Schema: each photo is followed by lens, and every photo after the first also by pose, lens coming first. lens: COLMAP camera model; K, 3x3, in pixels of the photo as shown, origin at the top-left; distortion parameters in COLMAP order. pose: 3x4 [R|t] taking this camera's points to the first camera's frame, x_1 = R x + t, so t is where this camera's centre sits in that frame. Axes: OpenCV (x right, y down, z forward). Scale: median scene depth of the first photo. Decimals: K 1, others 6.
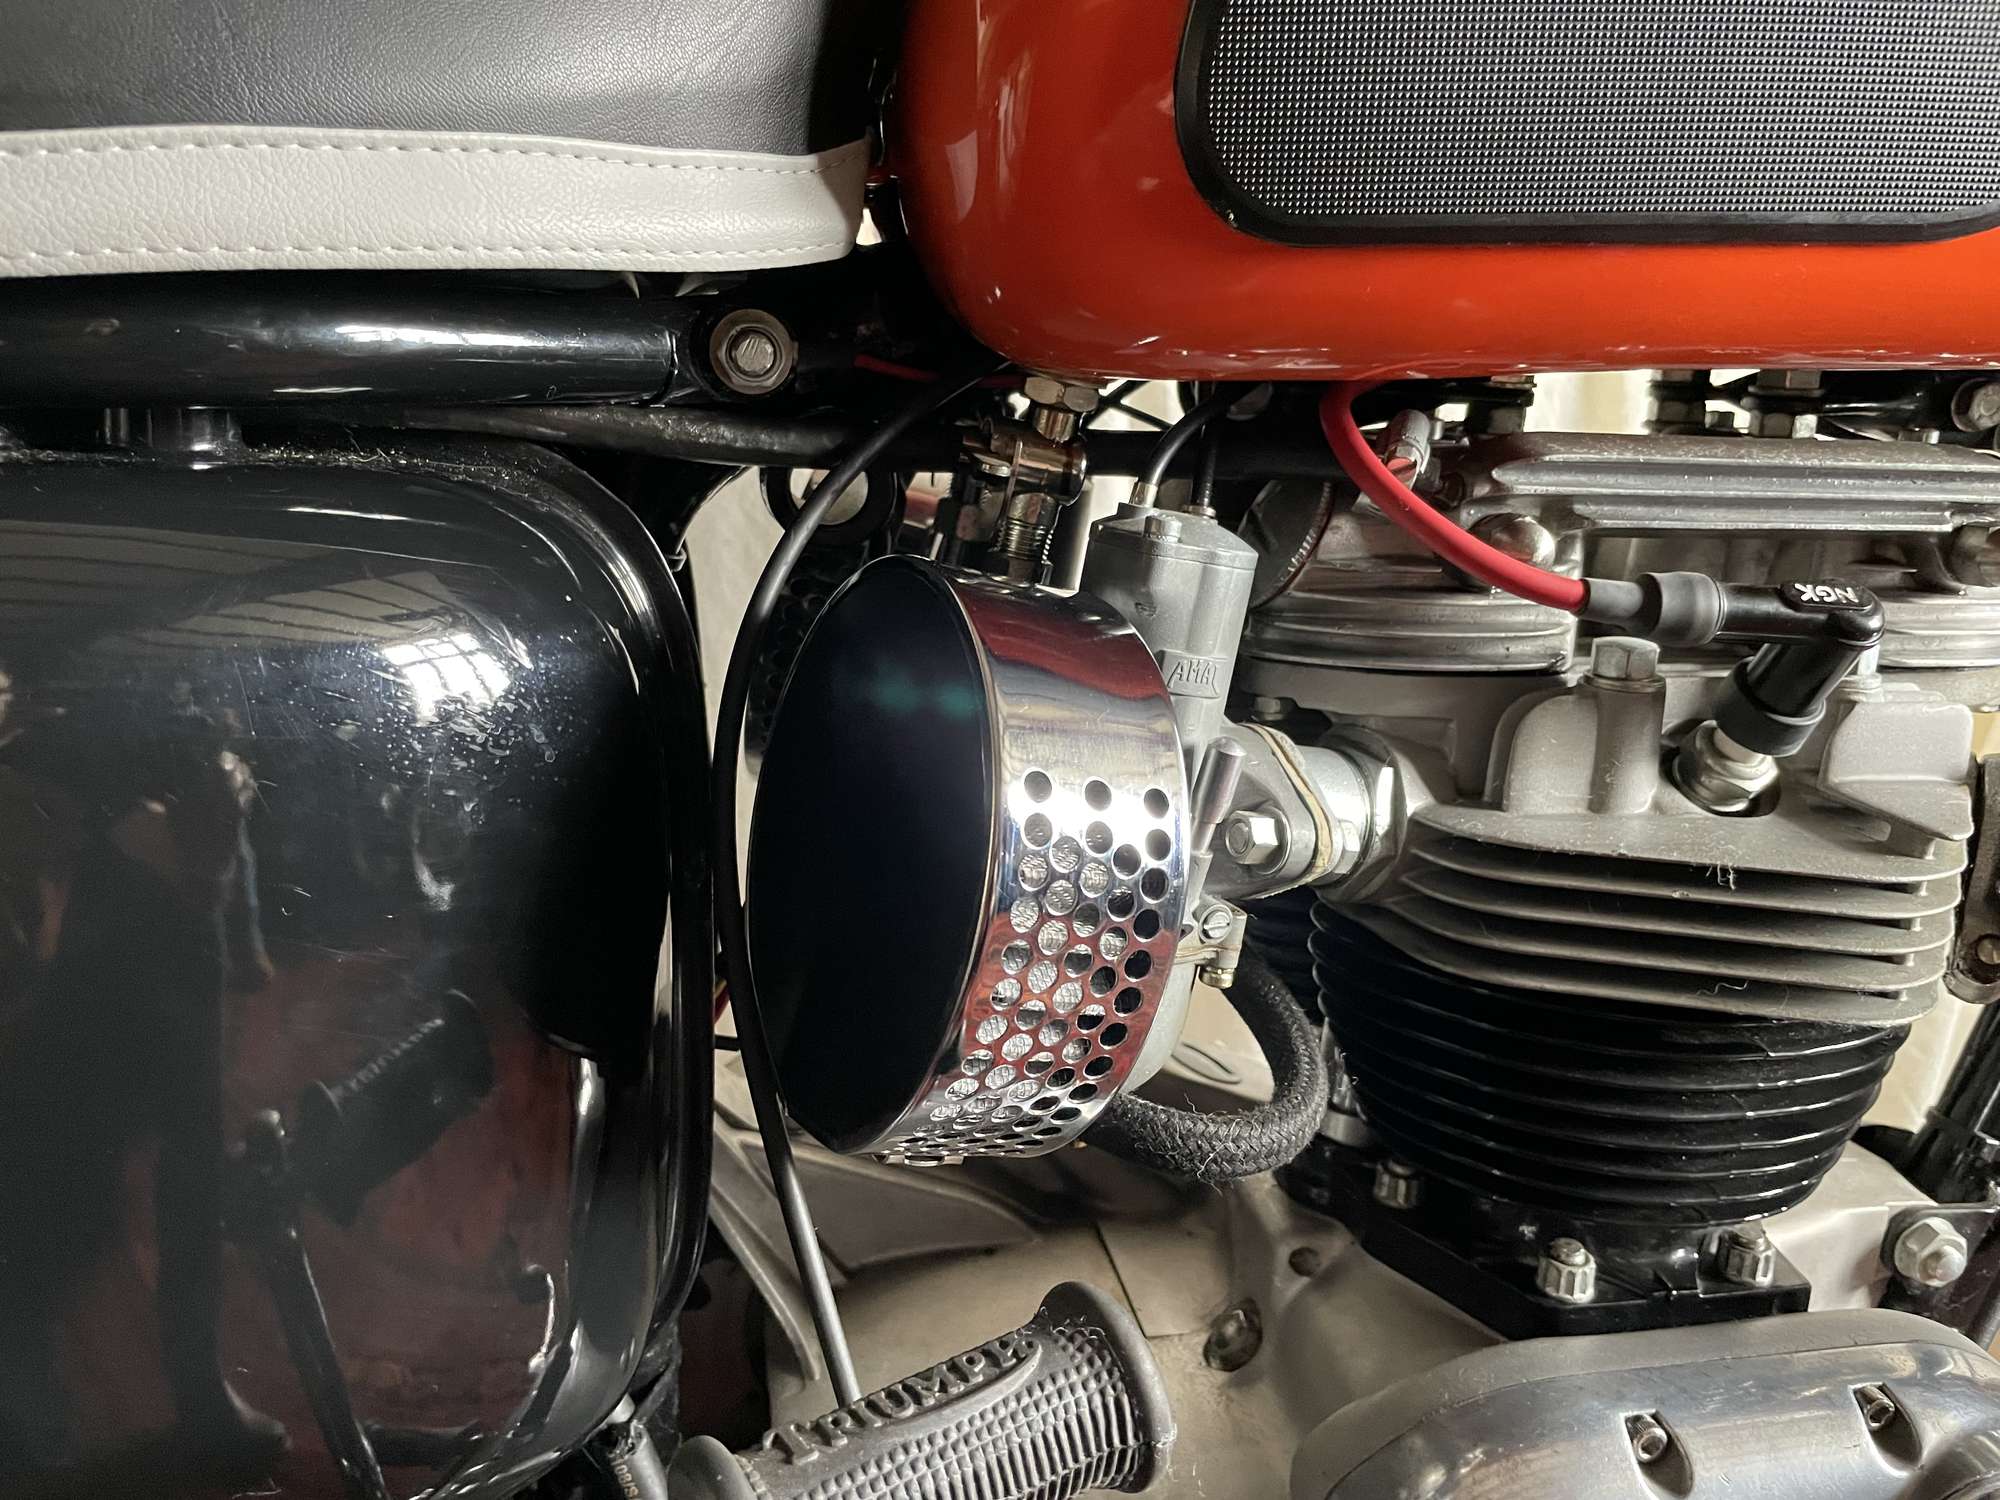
lens RADIAL K [[1519.5, 0, 1005.1], [0, 1519.5, 742.3], [0, 0, 1]] dist [0.080409, -0.122334]
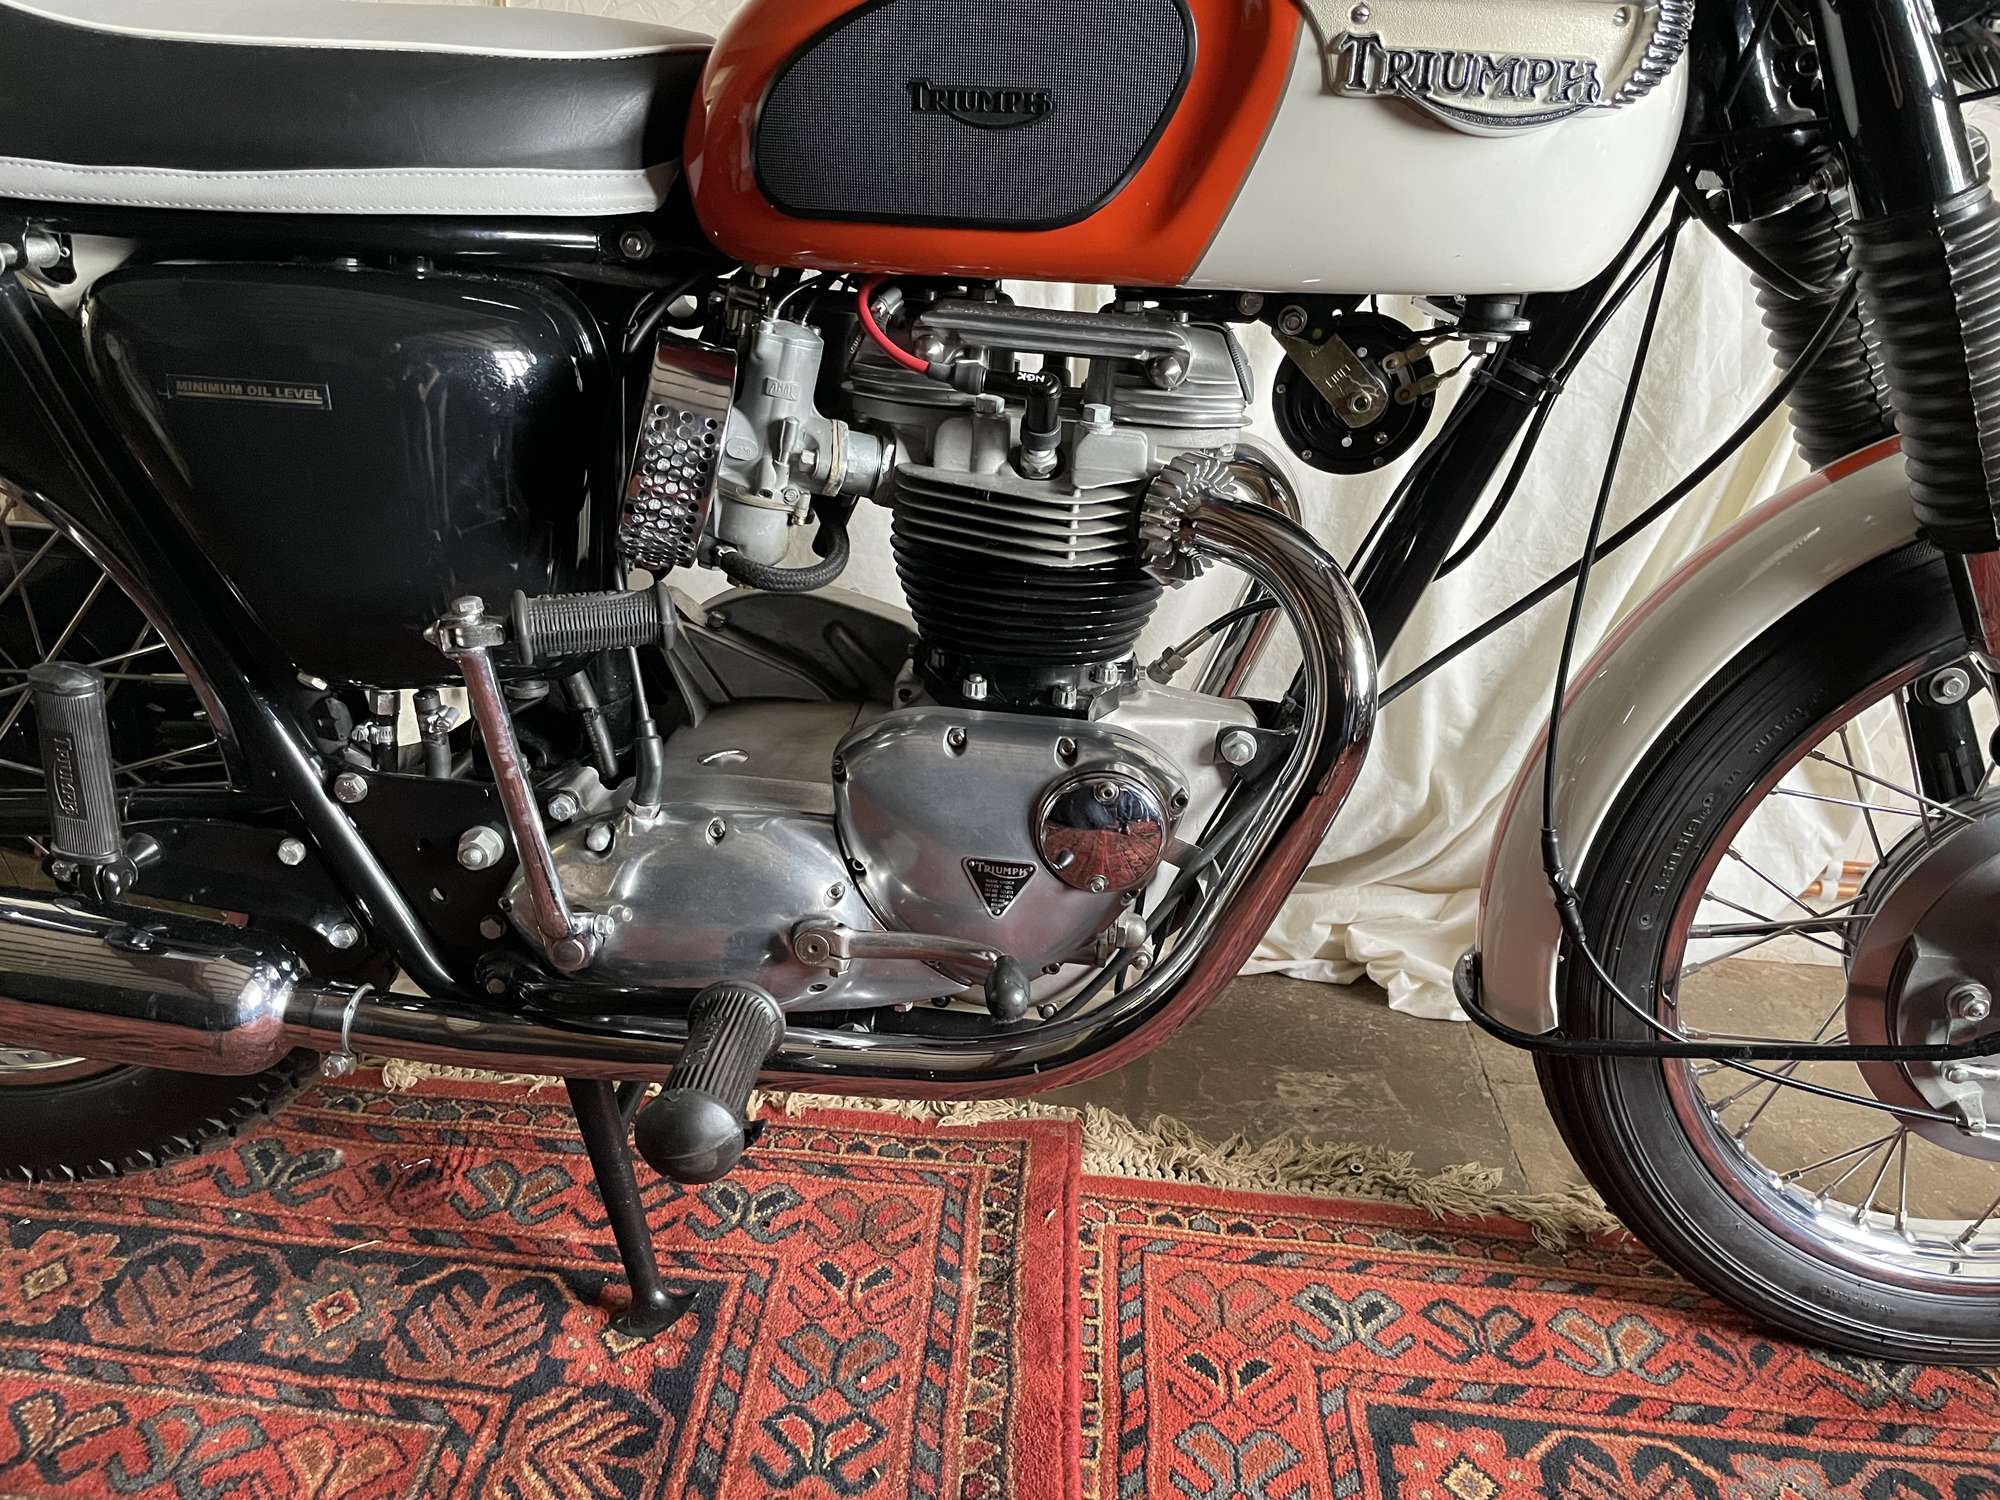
lens RADIAL K [[1519.5, 0, 1005.1], [0, 1519.5, 742.3], [0, 0, 1]] dist [0.080409, -0.122334]
pose [[0.964968, 0.131946, -0.226774, 1.007317], [-0.106651, 0.986975, 0.120441, 0.166582], [0.239712, -0.092037, 0.966472, -1.242266]]
